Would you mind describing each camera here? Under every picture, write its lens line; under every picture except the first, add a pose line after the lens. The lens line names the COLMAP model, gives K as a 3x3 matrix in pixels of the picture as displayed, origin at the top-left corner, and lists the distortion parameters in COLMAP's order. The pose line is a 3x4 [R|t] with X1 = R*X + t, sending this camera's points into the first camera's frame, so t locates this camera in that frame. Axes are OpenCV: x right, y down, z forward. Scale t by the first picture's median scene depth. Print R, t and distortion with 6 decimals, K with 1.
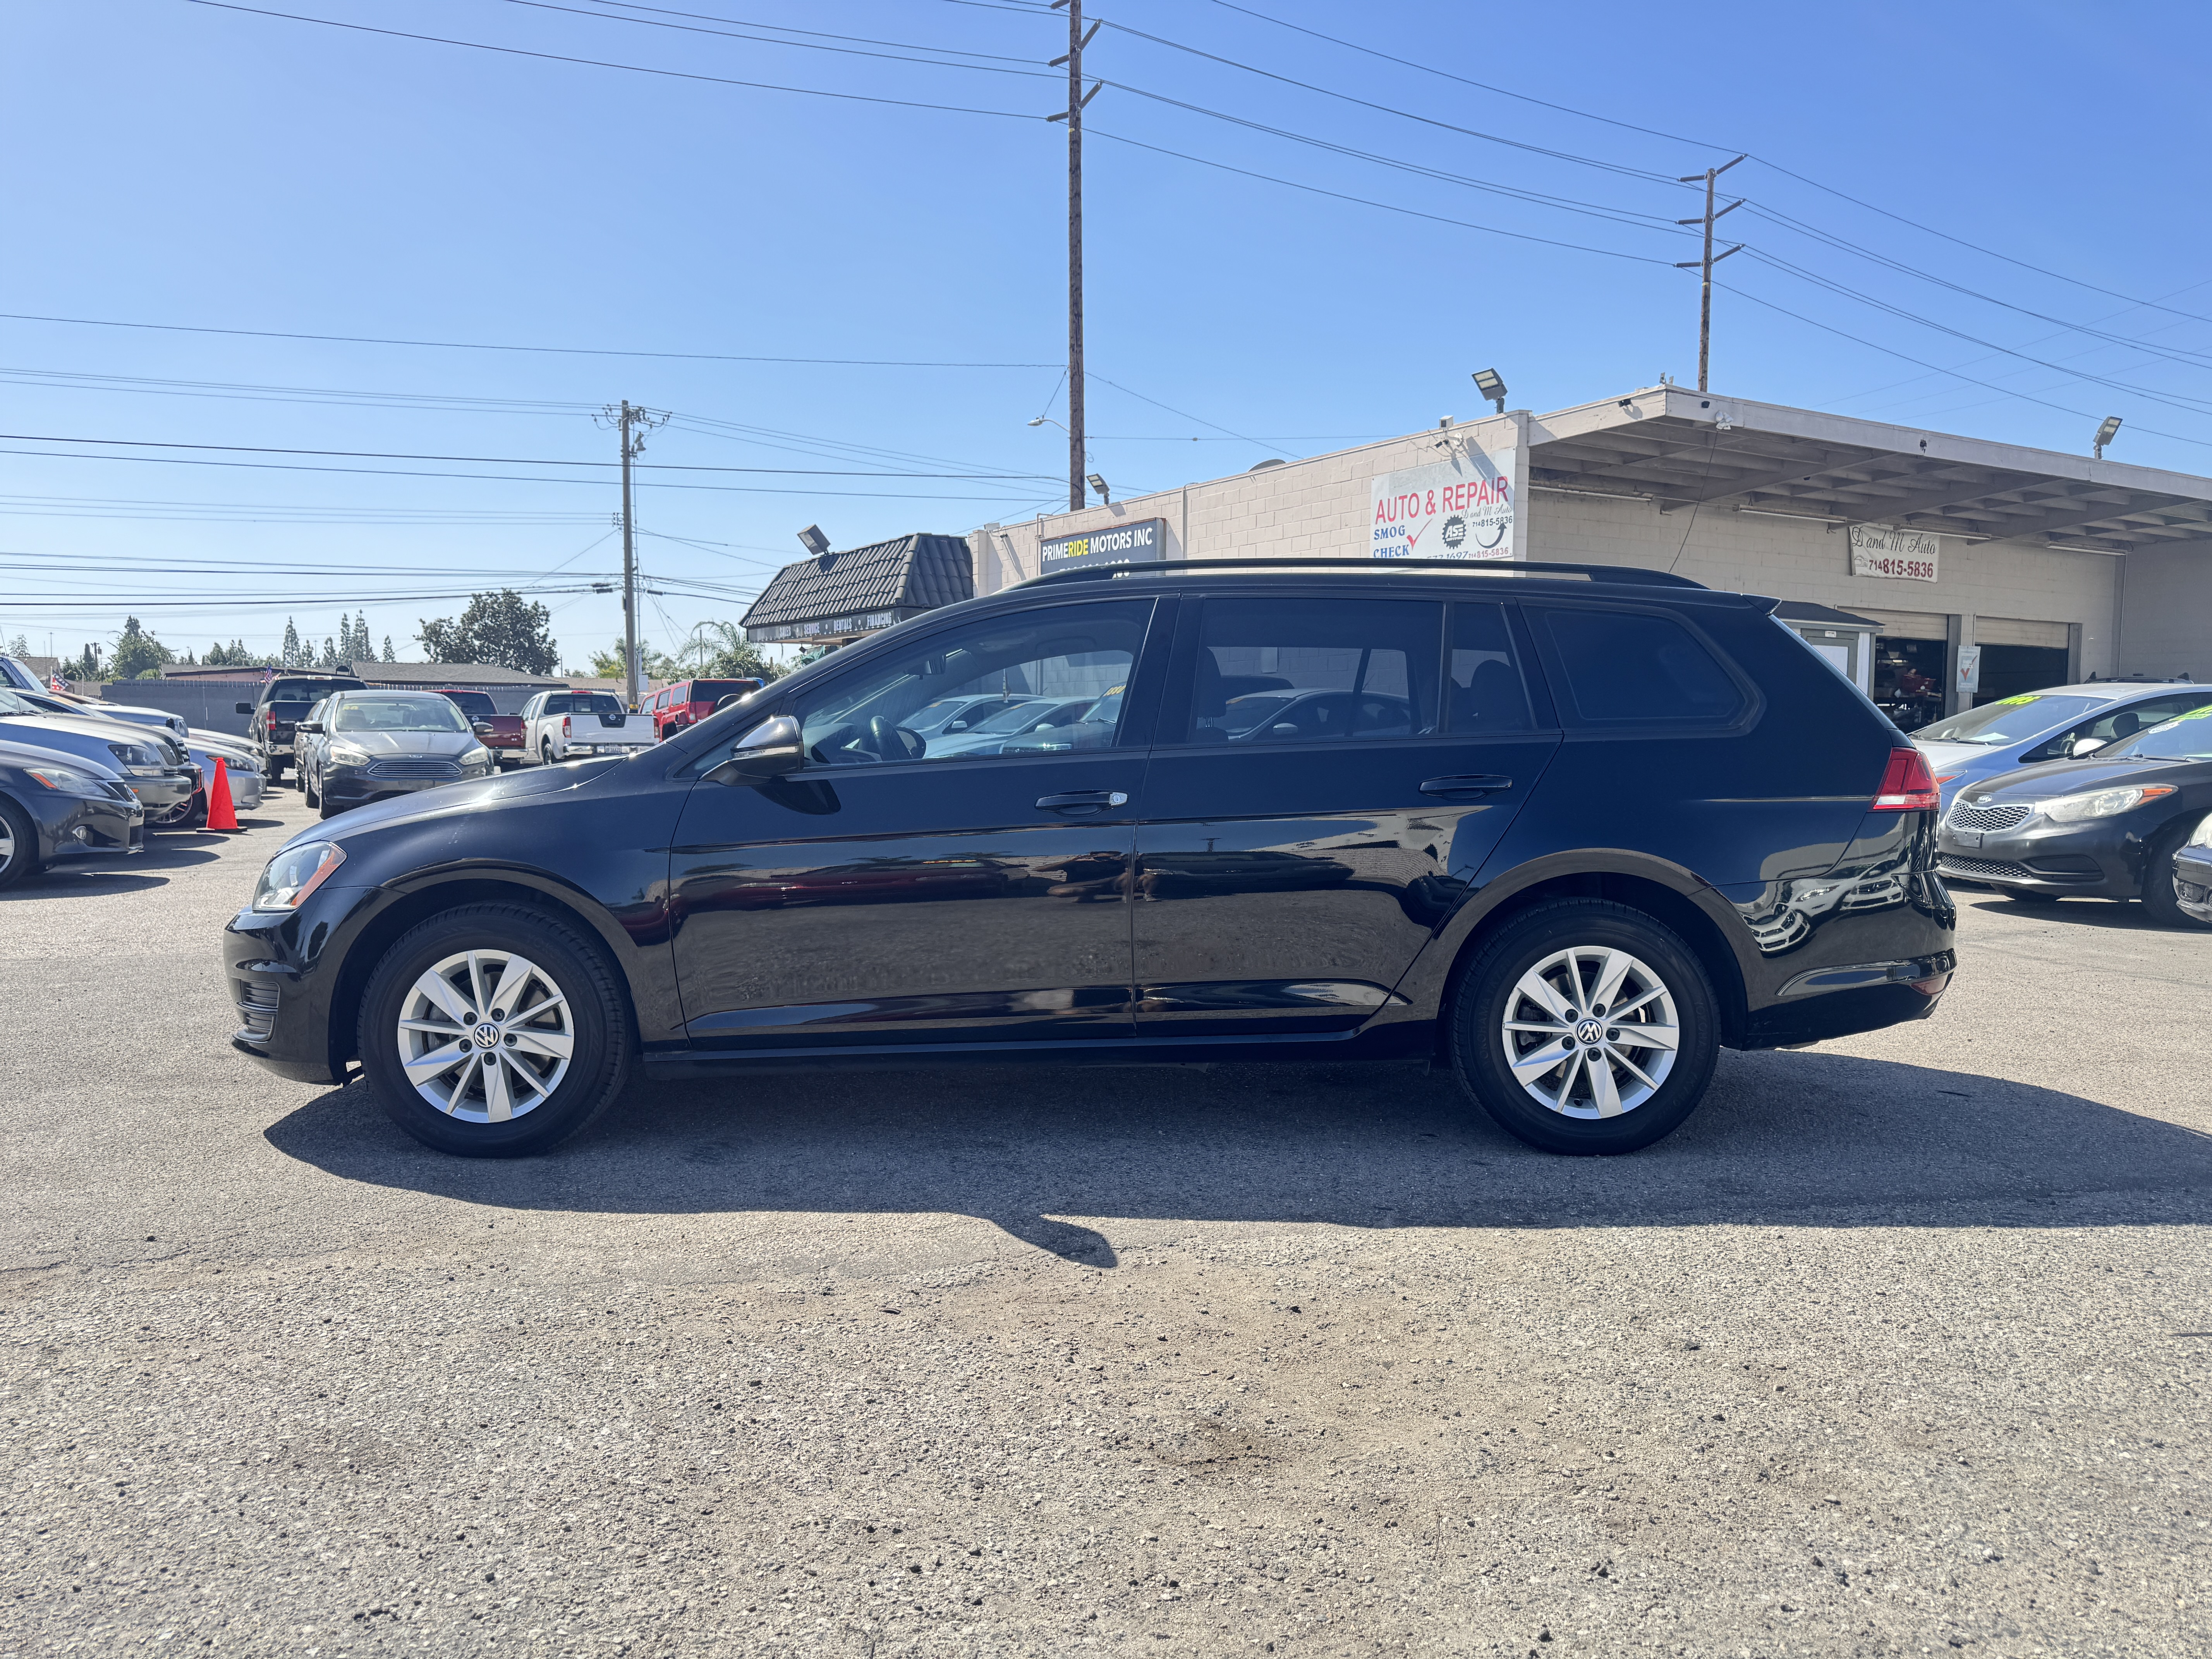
lens RADIAL K [[1523.2, 0, 1103.0], [0, 1523.2, 840.8], [0, 0, 1]] dist [0.042351, -0.053332]
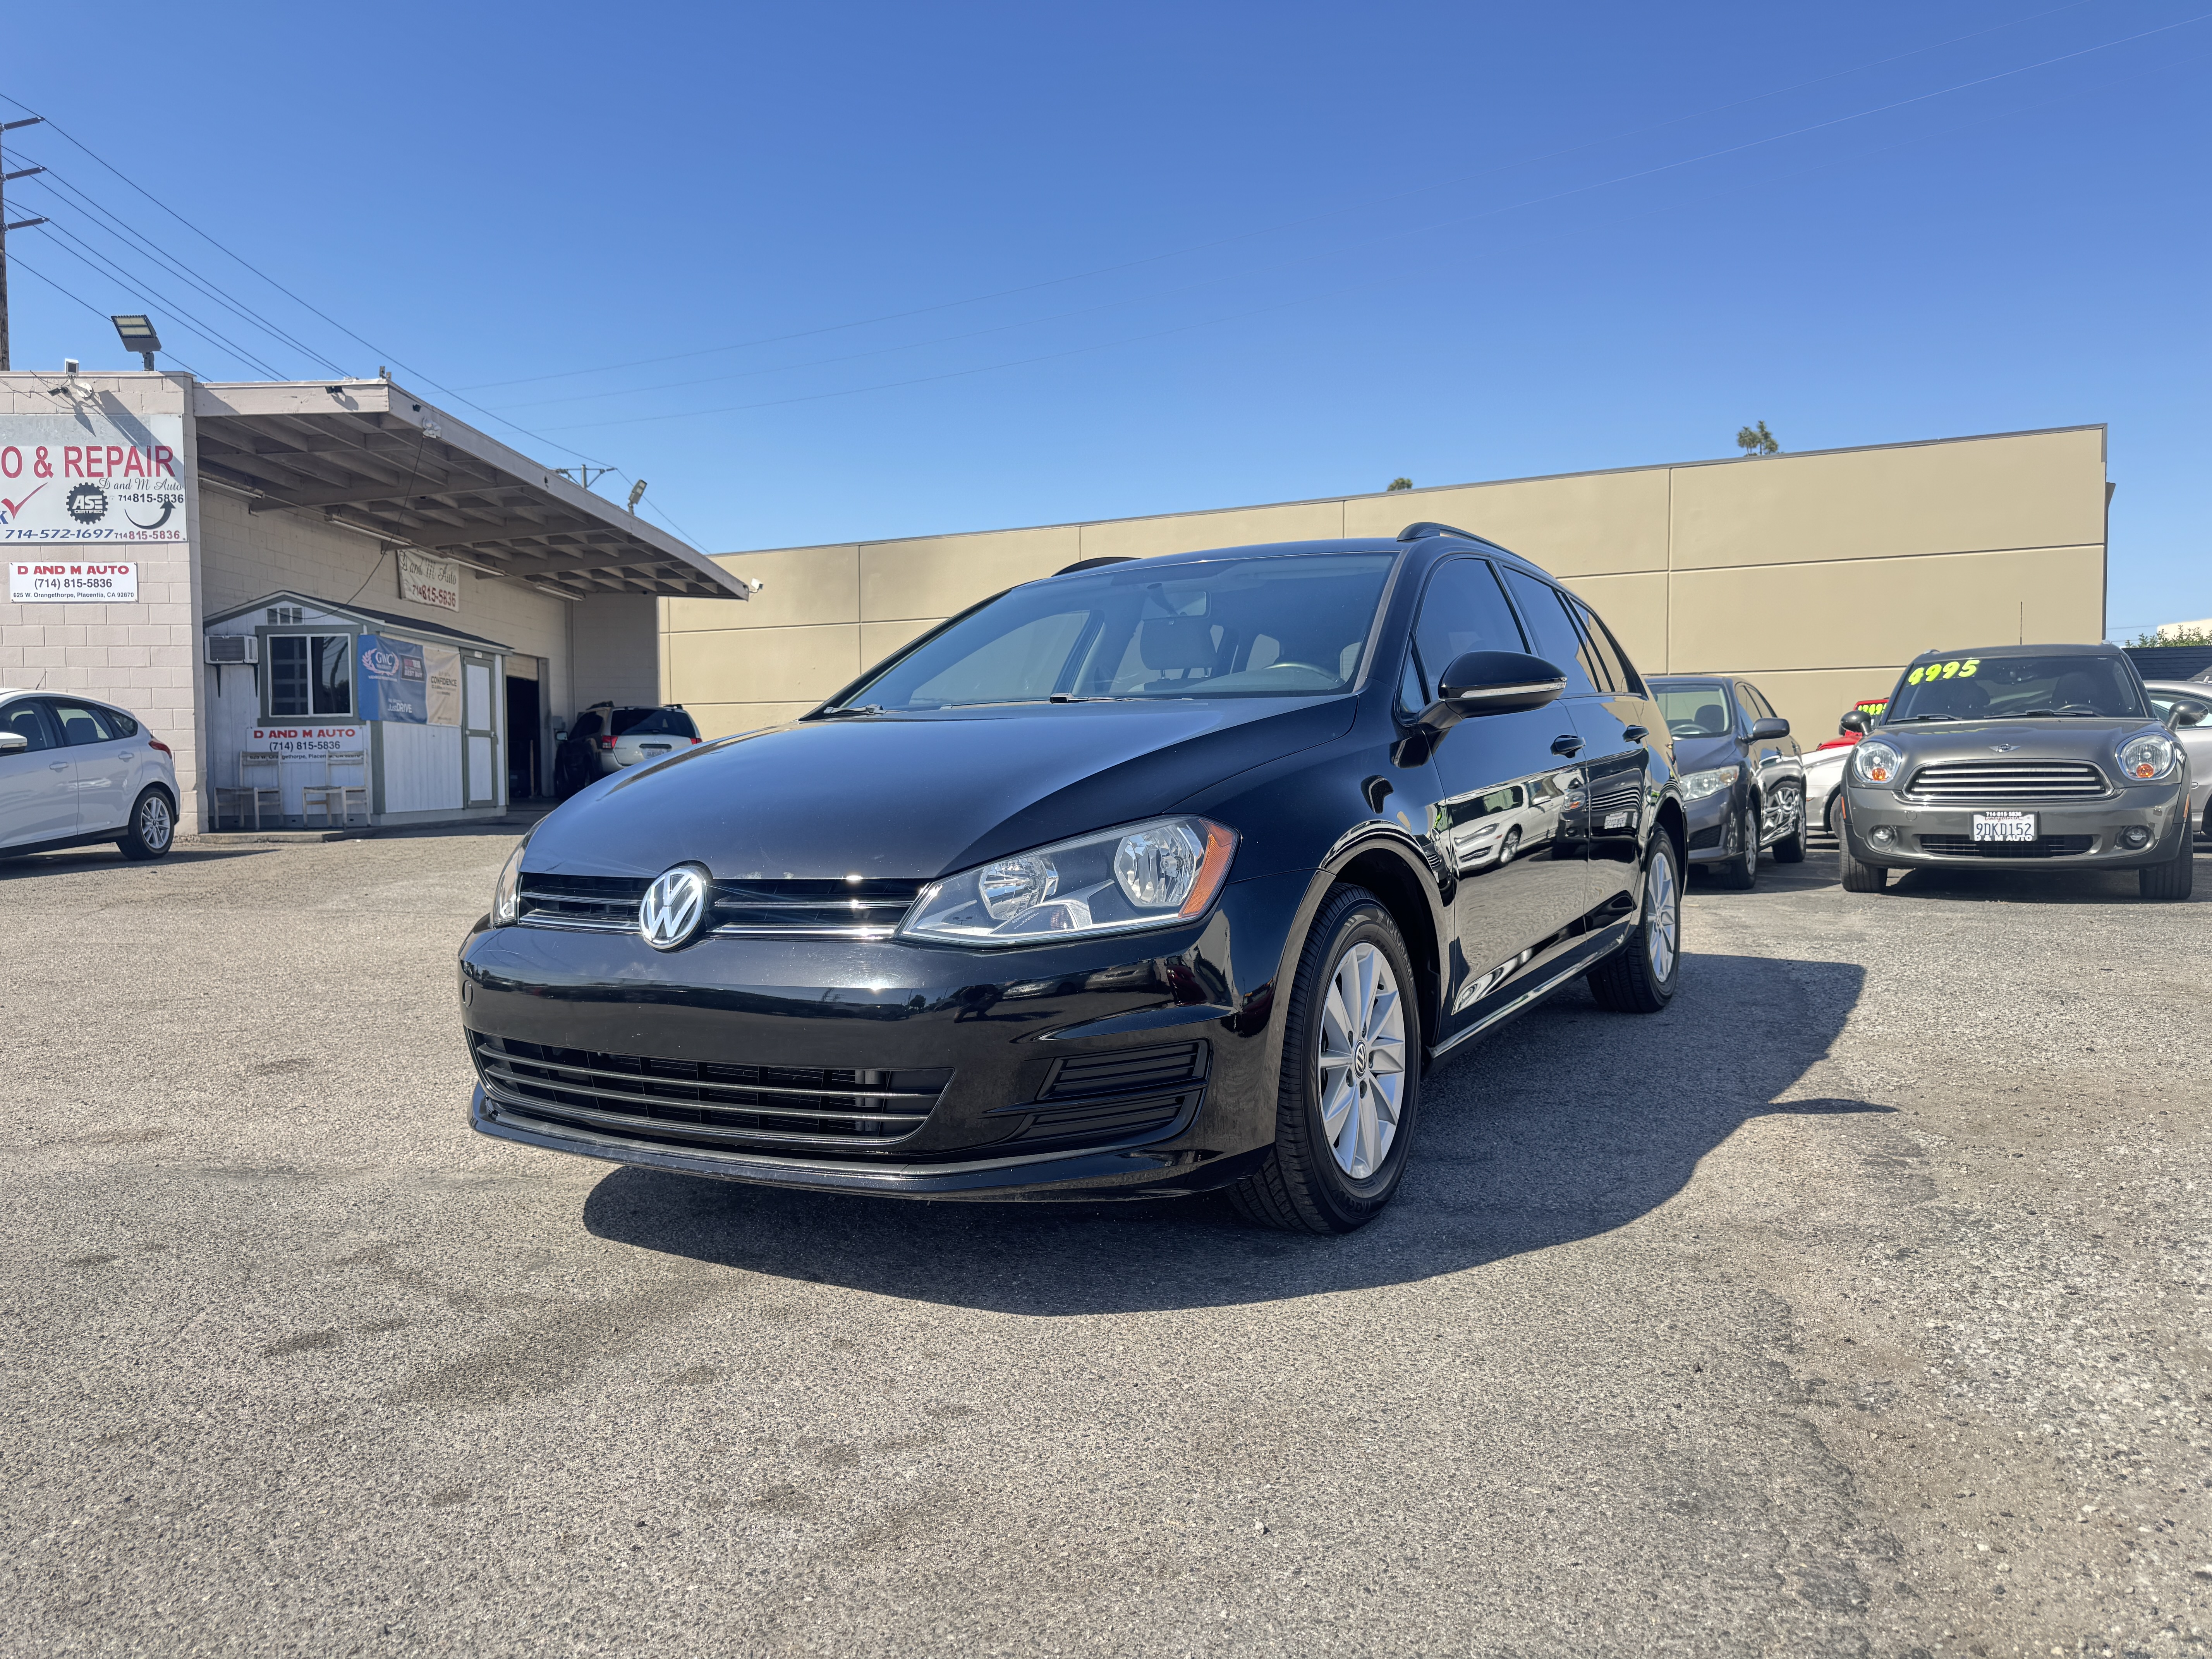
lens RADIAL K [[1523.2, 0, 1110.8], [0, 1523.2, 827.4], [0, 0, 1]] dist [0.042351, -0.053332]
pose [[0.507099, -0.046403, 0.860638, -0.201606], [0.072508, 0.997307, 0.011049, -0.000635], [-0.858832, 0.056800, 0.509098, 0.130005]]
